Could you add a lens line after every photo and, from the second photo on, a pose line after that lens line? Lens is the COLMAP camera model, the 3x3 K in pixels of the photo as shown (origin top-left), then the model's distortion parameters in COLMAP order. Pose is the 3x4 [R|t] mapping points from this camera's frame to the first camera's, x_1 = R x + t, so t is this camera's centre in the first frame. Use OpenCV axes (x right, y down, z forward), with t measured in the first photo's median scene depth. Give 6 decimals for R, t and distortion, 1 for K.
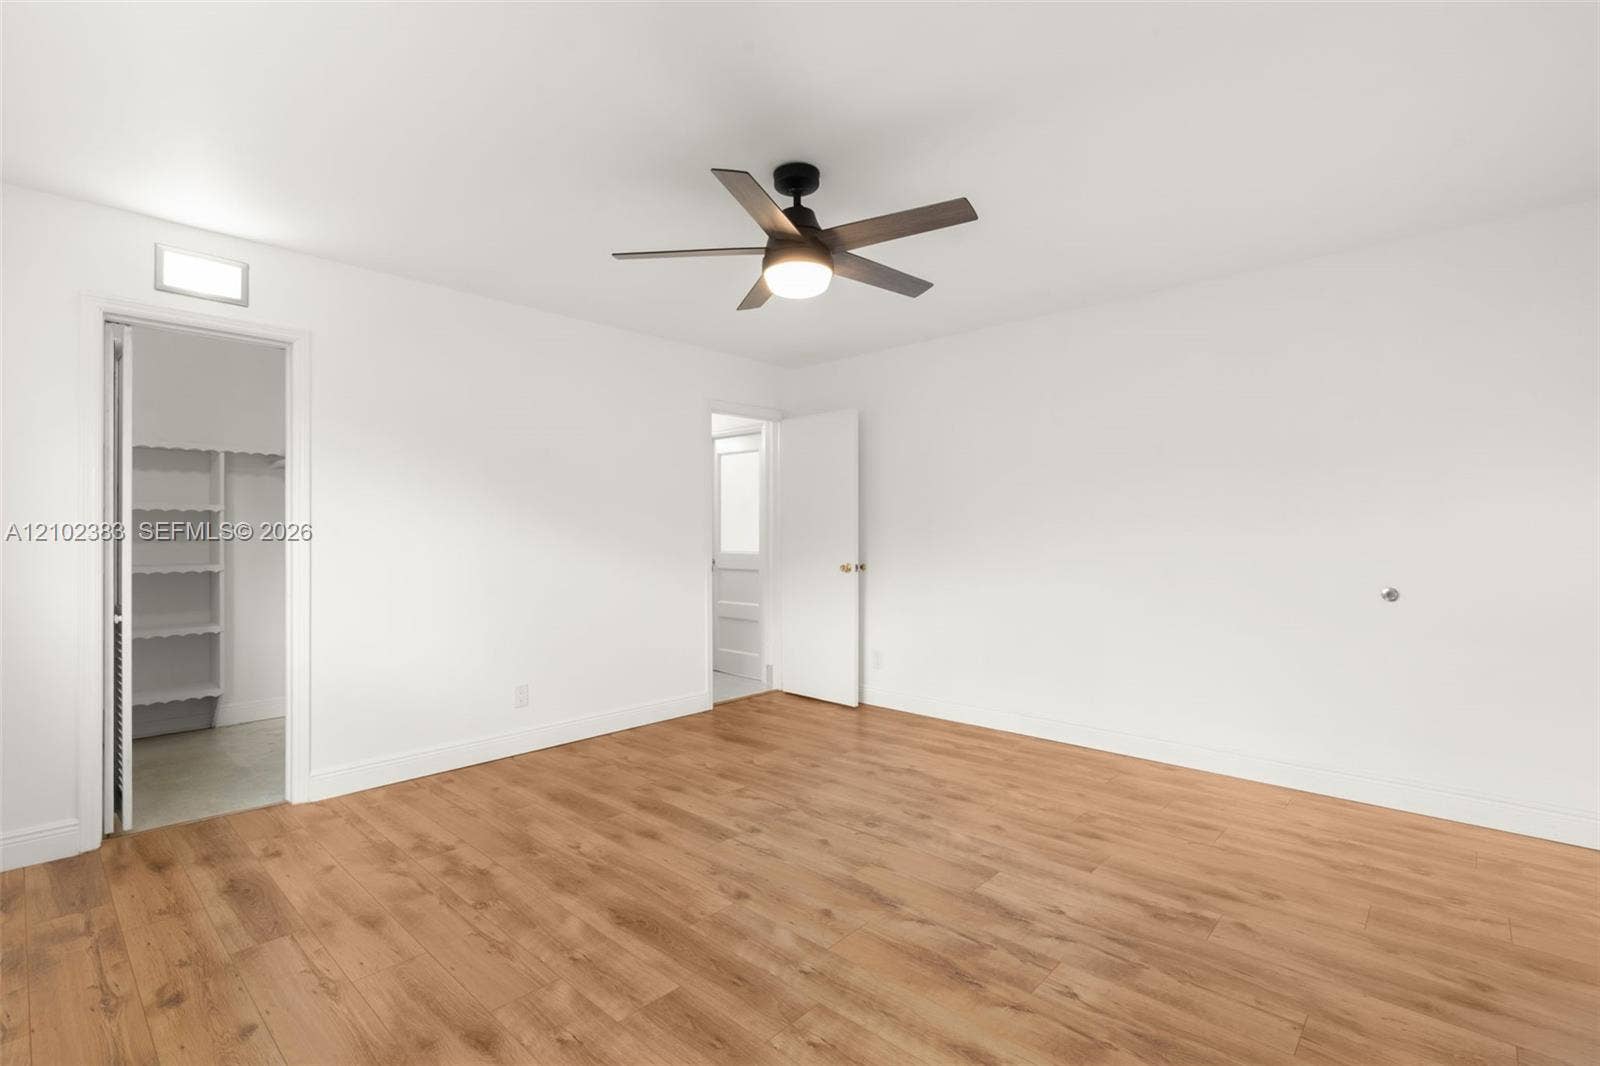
lens RADIAL K [[724.5, 0, 793.4], [0, 724.5, 529.9], [0, 0, 1]] dist [-0.002983, 0.000604]
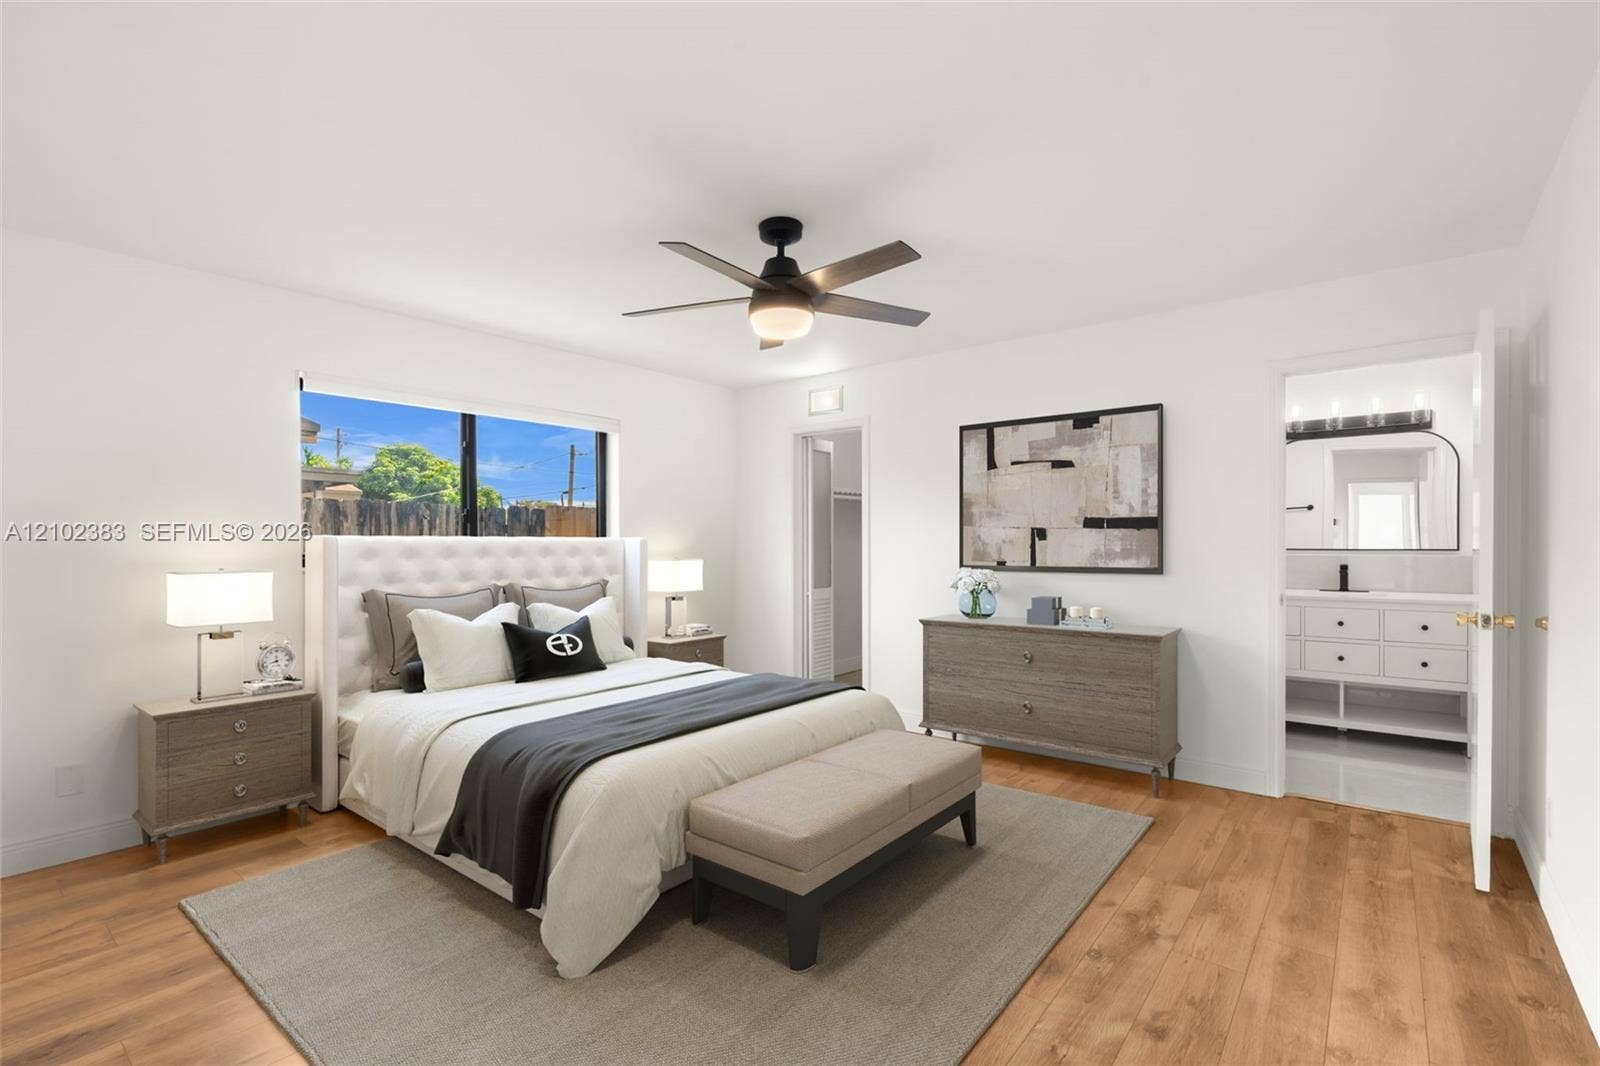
lens RADIAL K [[724.5, 0, 805.8], [0, 724.5, 540.3], [0, 0, 1]] dist [-0.002983, 0.000604]
pose [[0.095704, -0.000240, -0.995410, 0.878320], [0.002456, 0.999997, -0.000005, -0.012488], [0.995407, -0.002444, 0.095704, 0.747650]]
